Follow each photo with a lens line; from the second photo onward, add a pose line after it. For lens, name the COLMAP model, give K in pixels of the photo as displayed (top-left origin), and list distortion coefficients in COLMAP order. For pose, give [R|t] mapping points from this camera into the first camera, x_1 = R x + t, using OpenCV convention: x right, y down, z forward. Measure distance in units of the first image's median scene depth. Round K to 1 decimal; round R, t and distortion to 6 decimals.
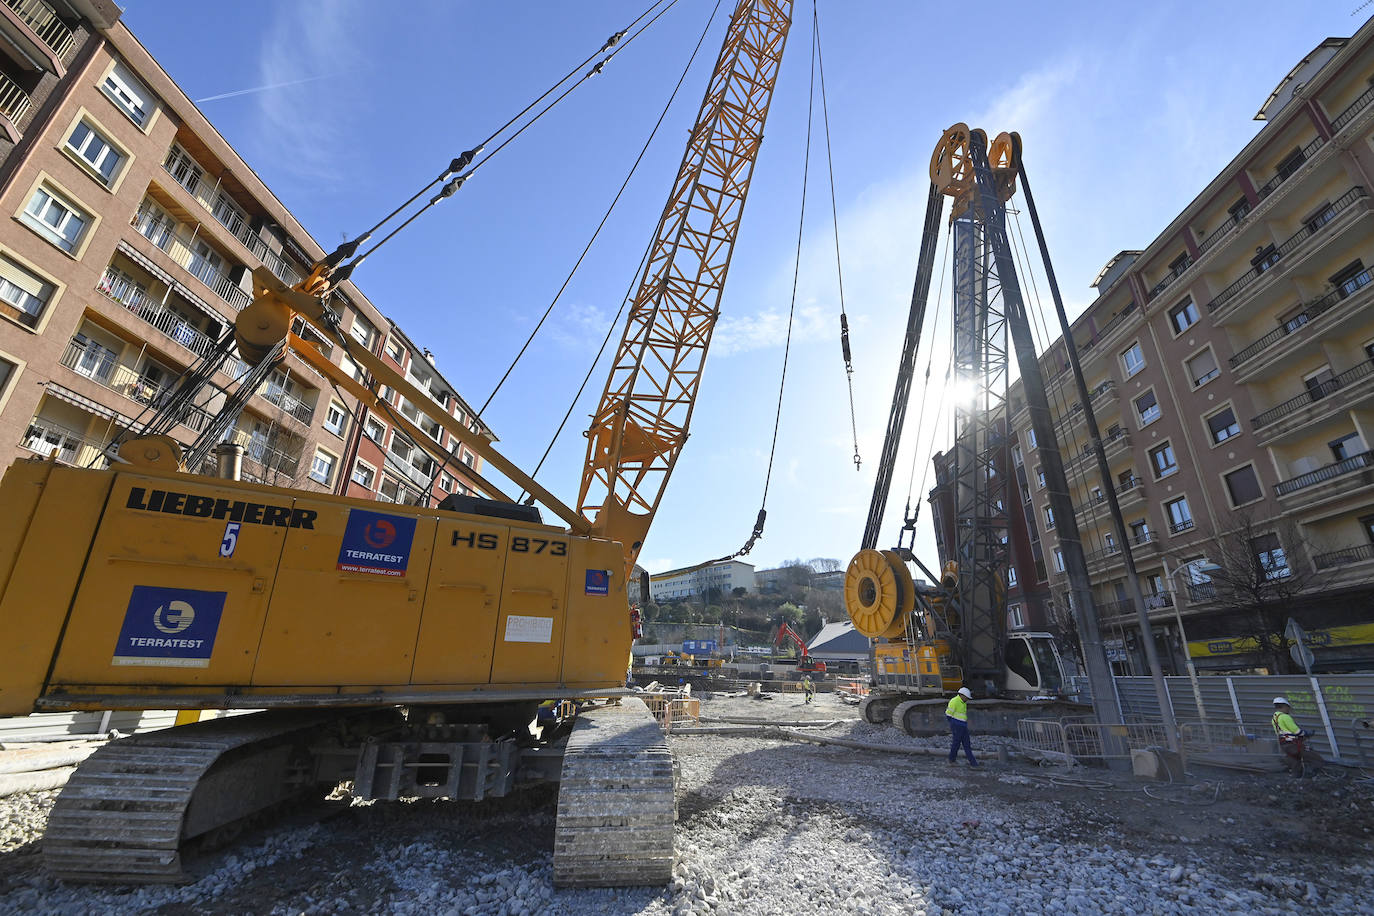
lens RADIAL K [[551.3, 0, 694.0], [0, 551.3, 460.2], [0, 0, 1]] dist [0.001744, -0.011869]
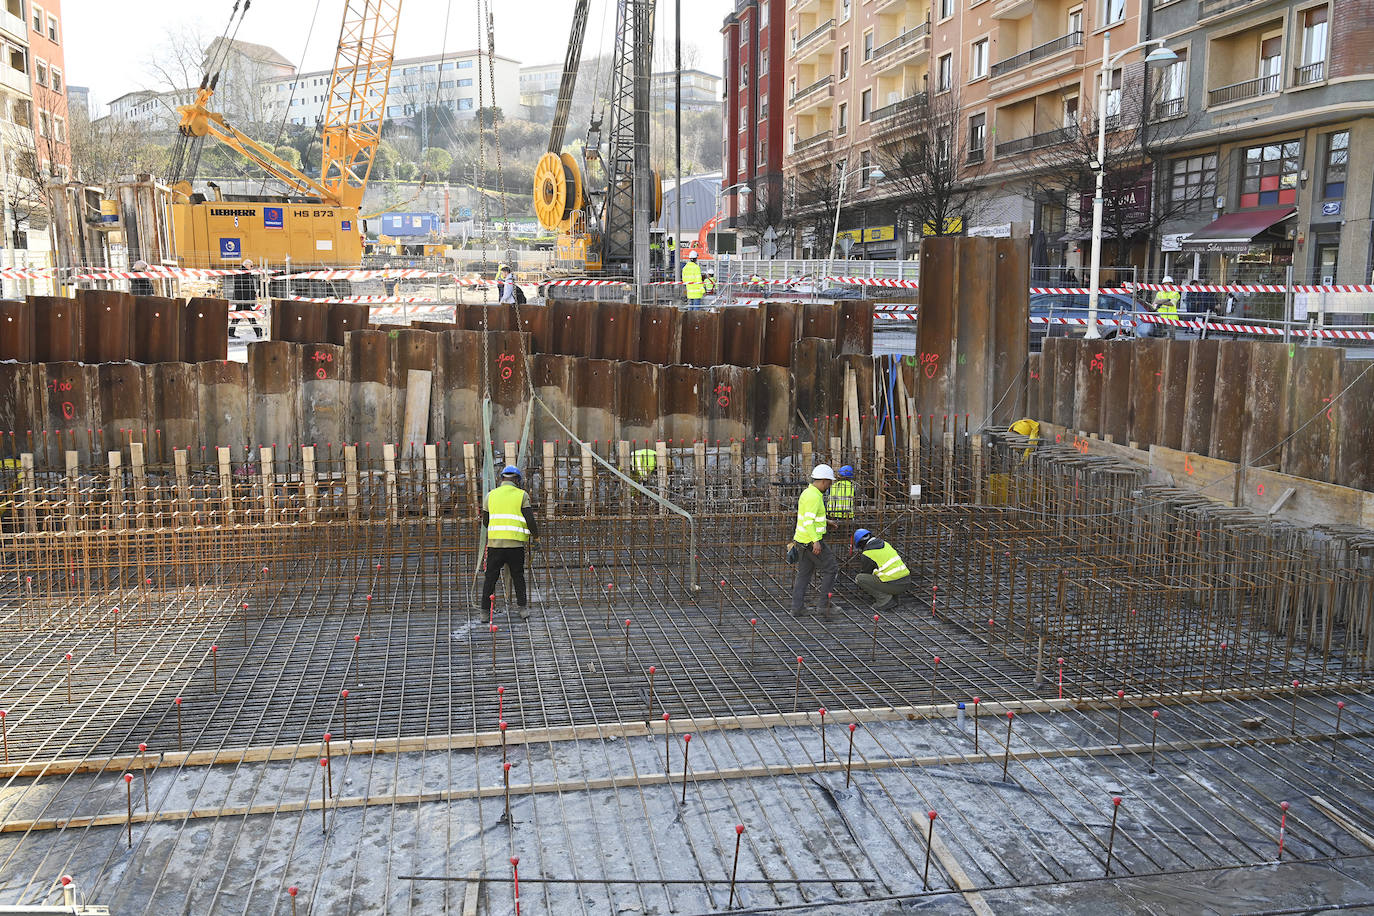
lens RADIAL K [[1163.6, 0, 687.0], [0, 1163.6, 458.0], [0, 0, 1]] dist [0.005058, 0.003916]
pose [[0.973060, -0.052118, 0.224584, 0.036297], [-0.069144, 0.863304, 0.499926, -0.669213], [-0.219939, -0.501987, 0.836443, -1.774871]]
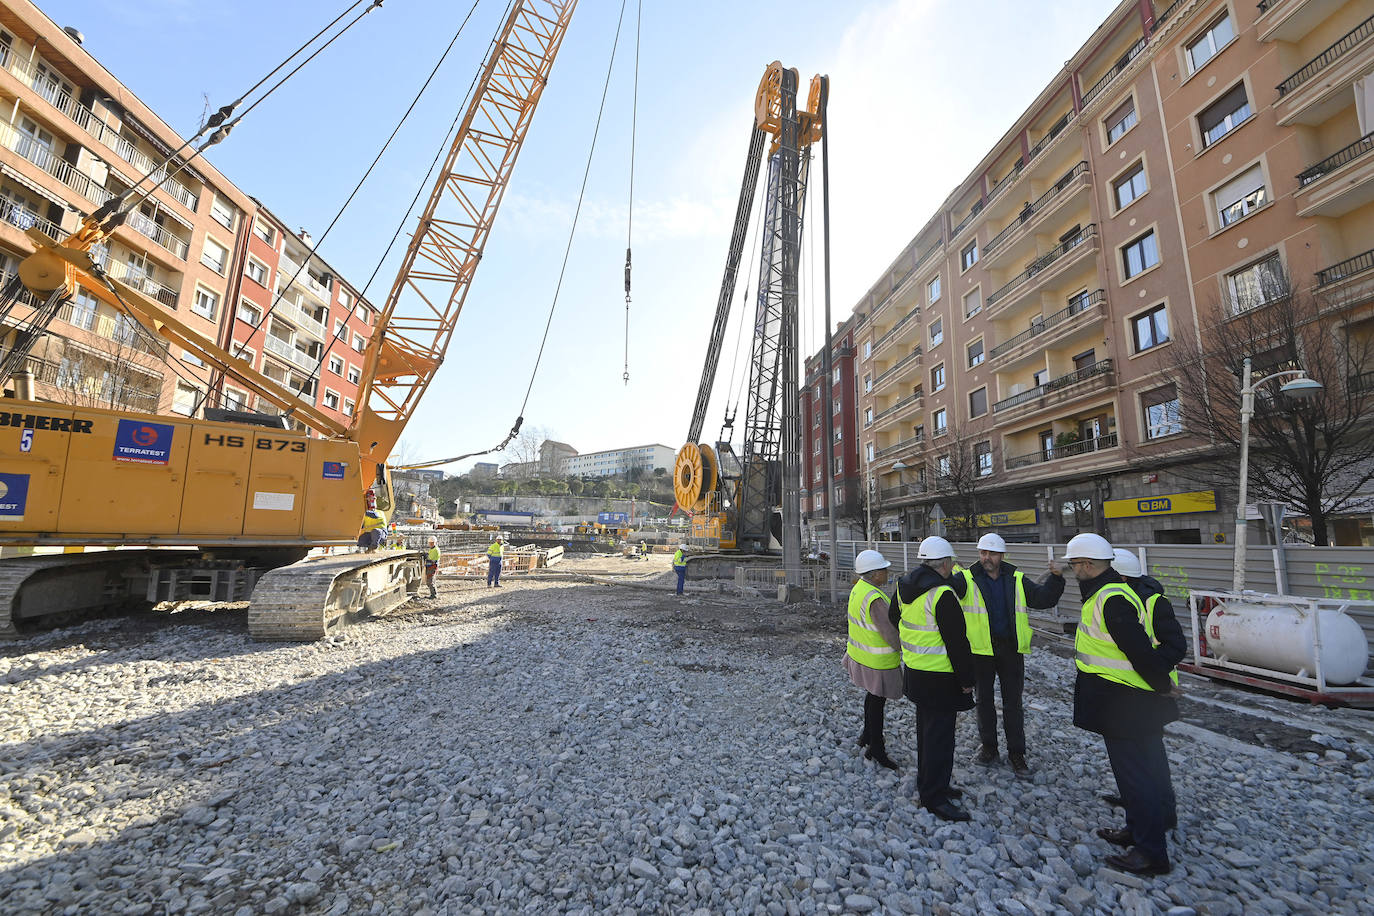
lens RADIAL K [[514.7, 0, 689.3], [0, 514.7, 469.4], [0, 0, 1]] dist [0.001151, -0.013024]
pose [[0.992289, 0.021158, 0.122125, 0.238546], [-0.048562, 0.972912, 0.226018, -0.052436], [-0.114035, -0.230206, 0.966437, -0.162158]]
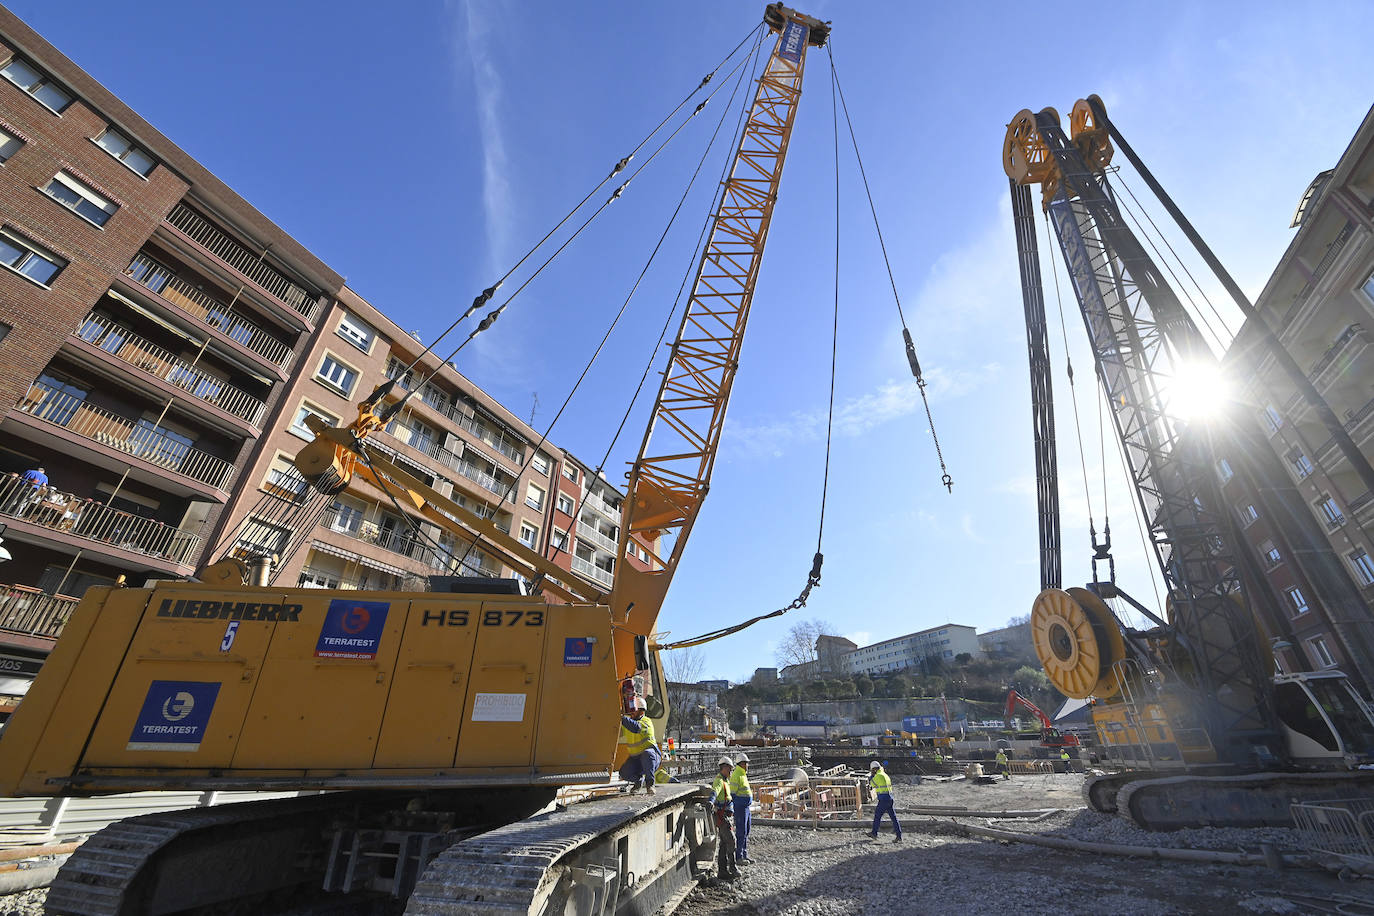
lens RADIAL K [[513.8, 0, 687.9], [0, 513.8, 460.1], [0, 0, 1]] dist [0.000894, -0.013312]
pose [[0.921045, -0.208162, -0.329159, 0.147324], [0.154708, 0.971185, -0.181285, 0.037959], [0.357411, 0.116048, 0.926709, 0.088396]]
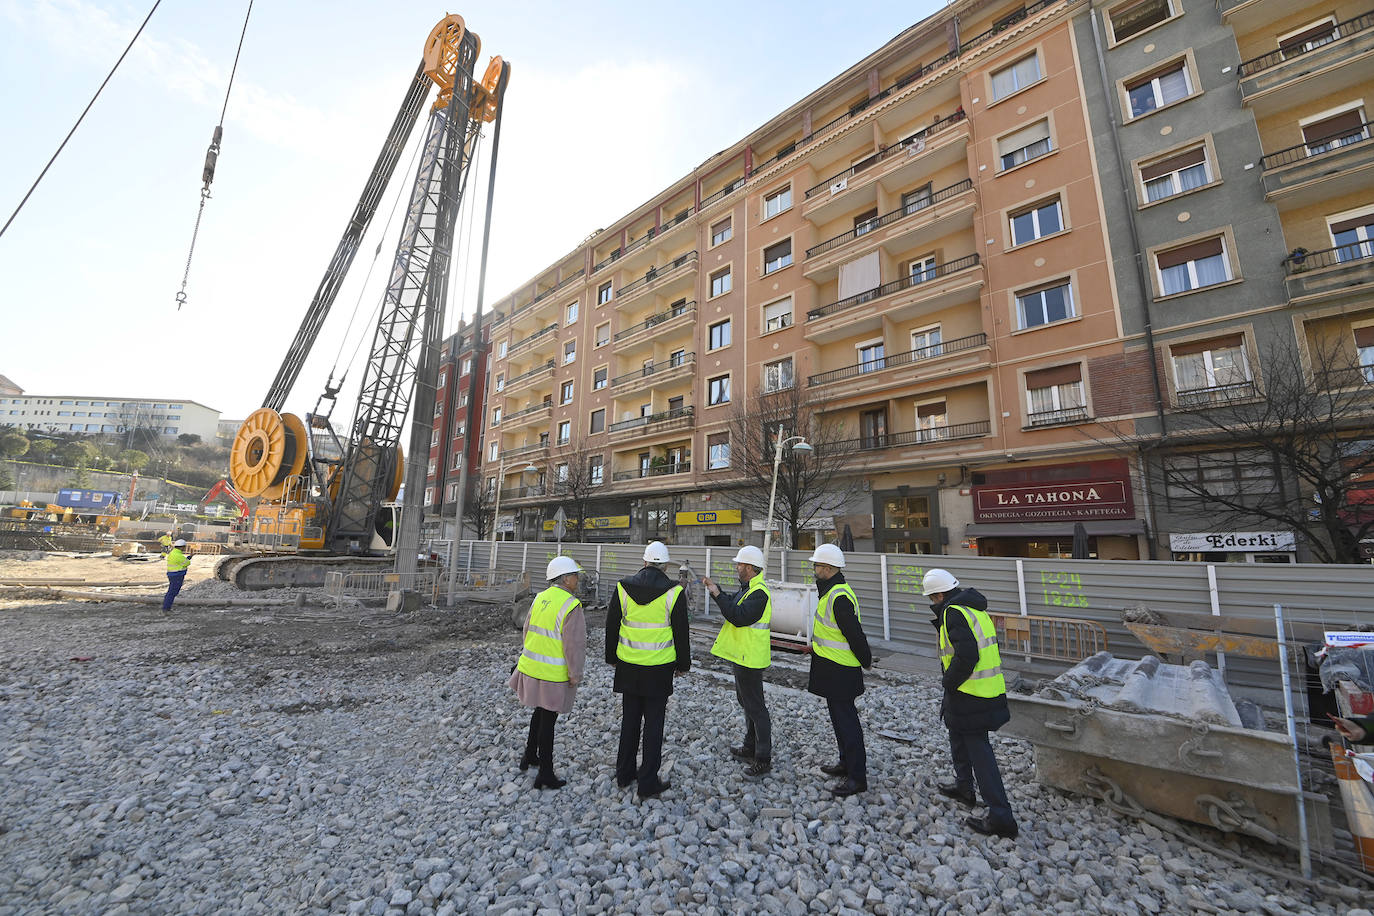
lens RADIAL K [[503.8, 0, 688.1], [0, 503.8, 468.0], [0, 0, 1]] dist [0.025195, -0.022985]
pose [[0.653193, 0.122693, 0.747185, 0.205396], [-0.288594, 0.952641, 0.095861, -0.044273], [-0.700037, -0.278249, 0.657667, -0.133170]]
